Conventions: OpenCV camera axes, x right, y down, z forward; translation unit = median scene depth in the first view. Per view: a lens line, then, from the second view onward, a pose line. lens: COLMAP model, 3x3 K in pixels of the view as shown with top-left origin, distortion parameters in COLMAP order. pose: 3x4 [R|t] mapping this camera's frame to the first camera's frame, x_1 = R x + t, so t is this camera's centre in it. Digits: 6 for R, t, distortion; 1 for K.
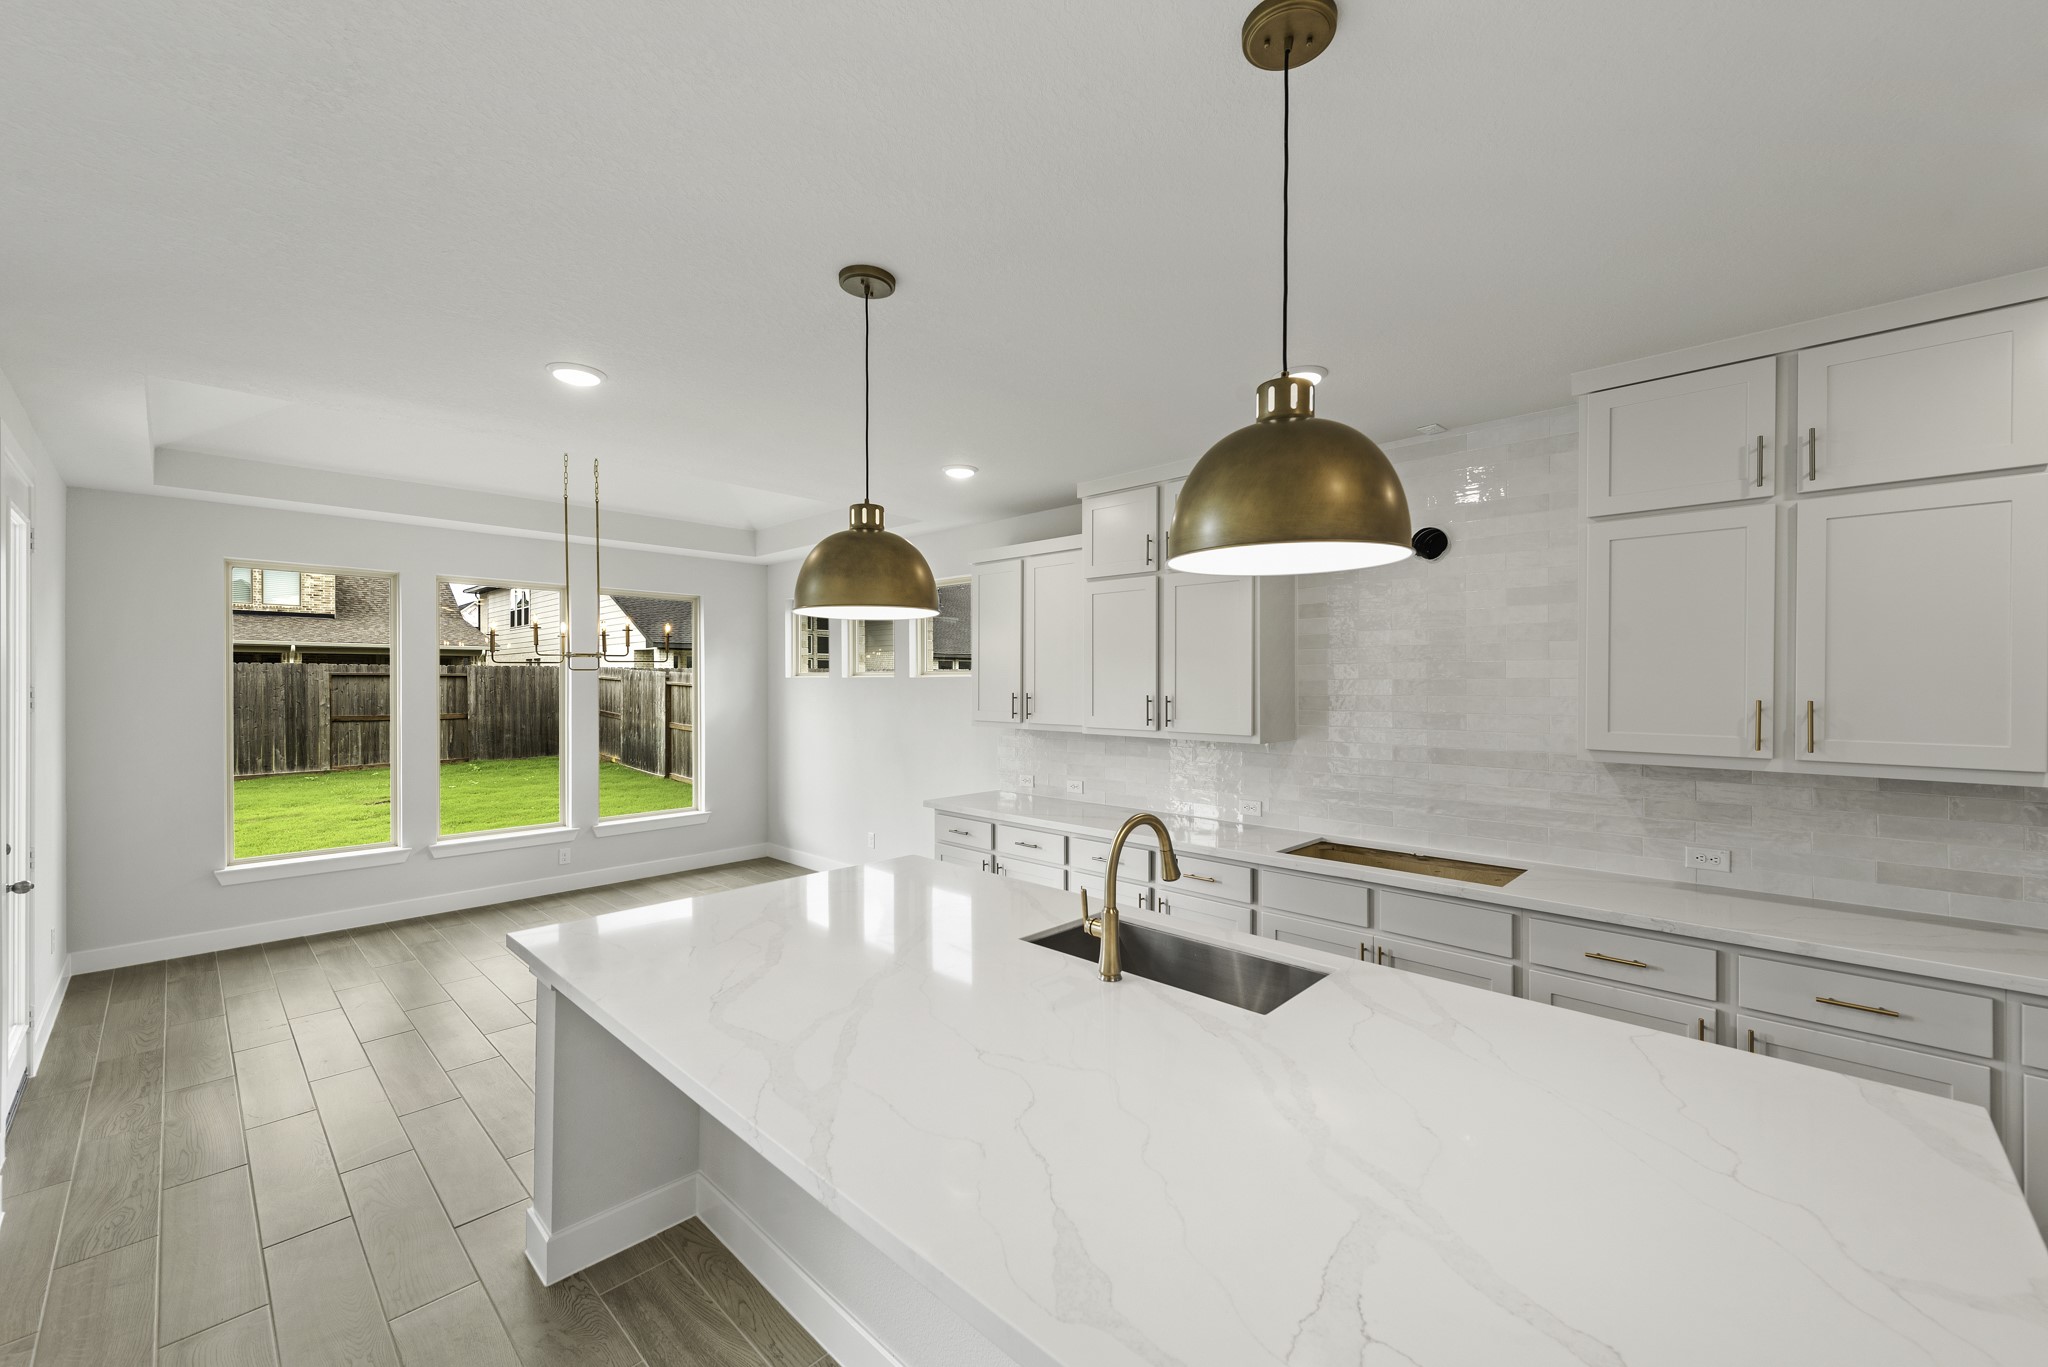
lens RADIAL K [[804.1, 0, 1016.2], [0, 804.1, 679.2], [0, 0, 1]] dist [-0.003246, -0.000118]
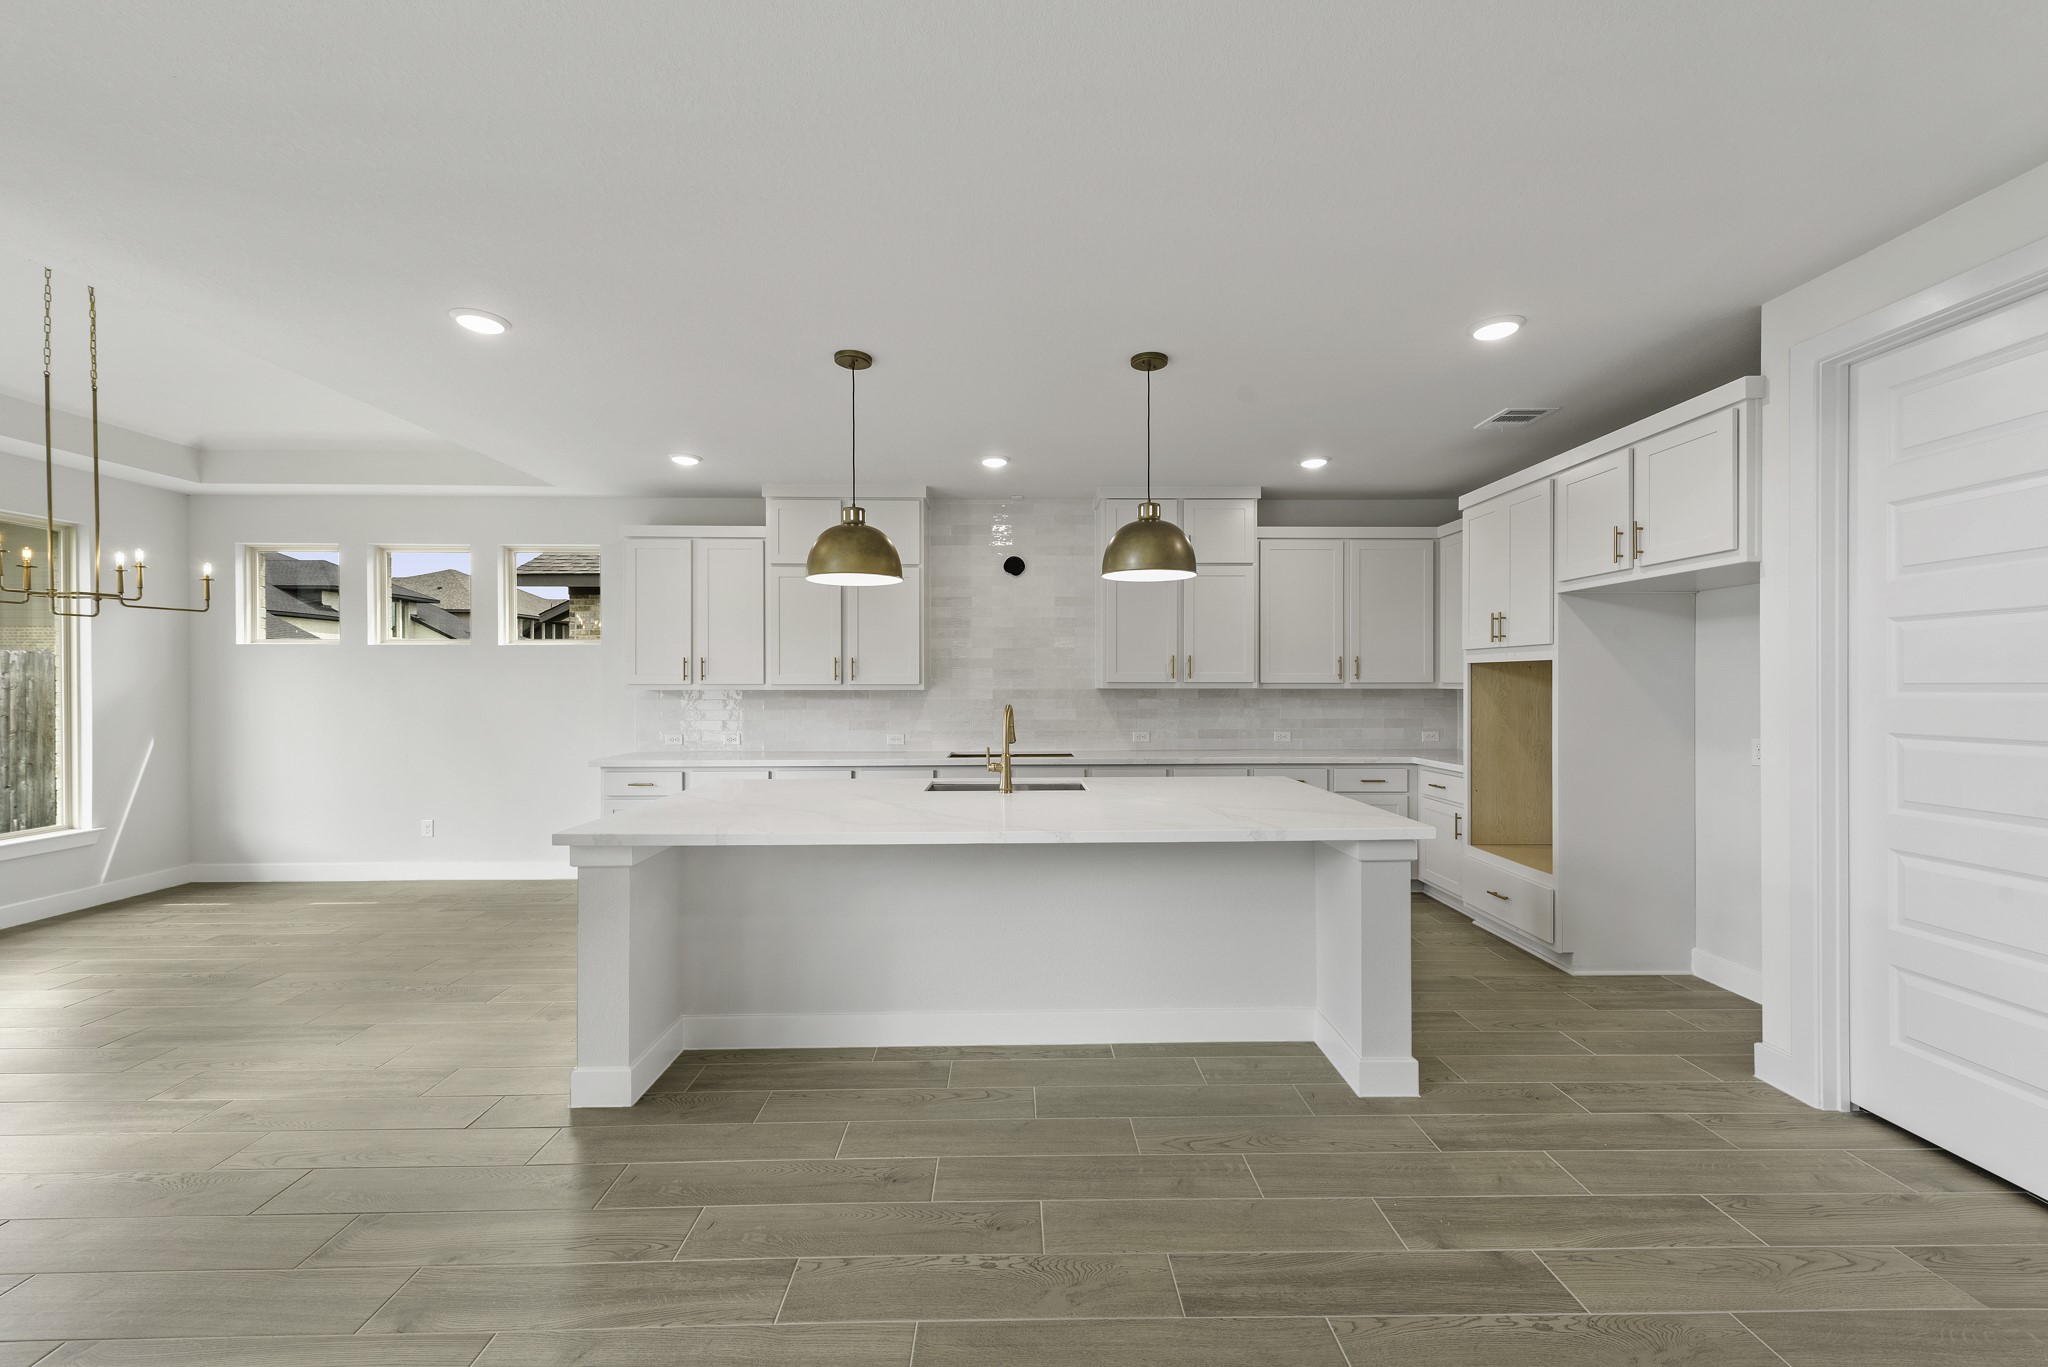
lens RADIAL K [[804.1, 0, 1029.7], [0, 804.1, 686.7], [0, 0, 1]] dist [-0.003246, -0.000118]
pose [[0.697620, -0.004690, 0.716453, -0.651575], [-0.001798, 0.999964, 0.008297, 0.066129], [-0.716466, -0.007077, 0.697586, -0.178990]]
